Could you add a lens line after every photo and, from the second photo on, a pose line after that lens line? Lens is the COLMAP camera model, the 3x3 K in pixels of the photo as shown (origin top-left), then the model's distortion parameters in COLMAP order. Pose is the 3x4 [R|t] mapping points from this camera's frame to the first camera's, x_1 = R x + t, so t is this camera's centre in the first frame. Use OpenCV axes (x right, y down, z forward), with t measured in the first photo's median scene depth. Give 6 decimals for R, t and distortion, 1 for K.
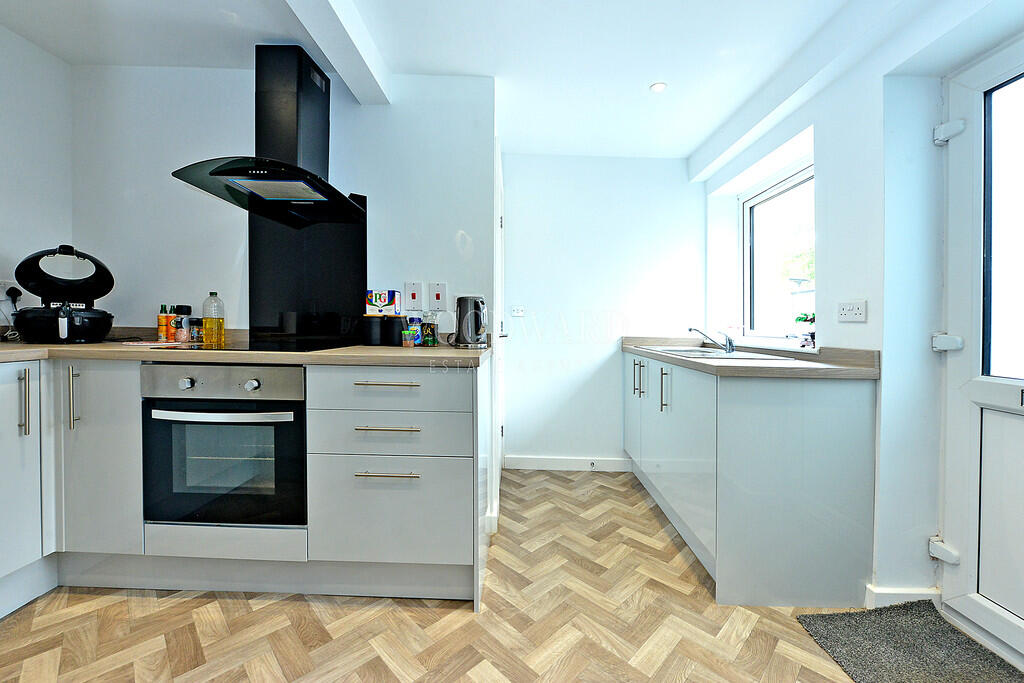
lens RADIAL K [[411.3, 0, 519.3], [0, 411.3, 319.2], [0, 0, 1]] dist [-0.000657, 0.000004]
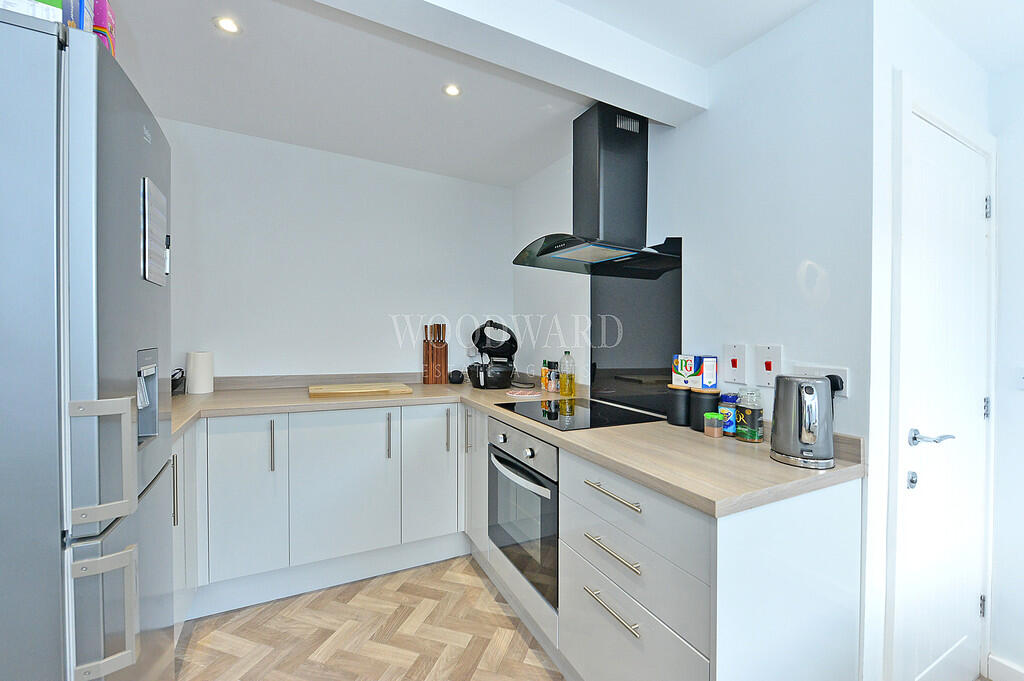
lens RADIAL K [[414.3, 0, 515.9], [0, 414.3, 344.3], [0, 0, 1]] dist [-0.006807, -0.000075]
pose [[0.469057, 0.014177, -0.883054, 0.209955], [-0.006649, 0.999899, 0.012522, -0.101086], [0.883143, -0.000002, 0.469104, 0.346803]]
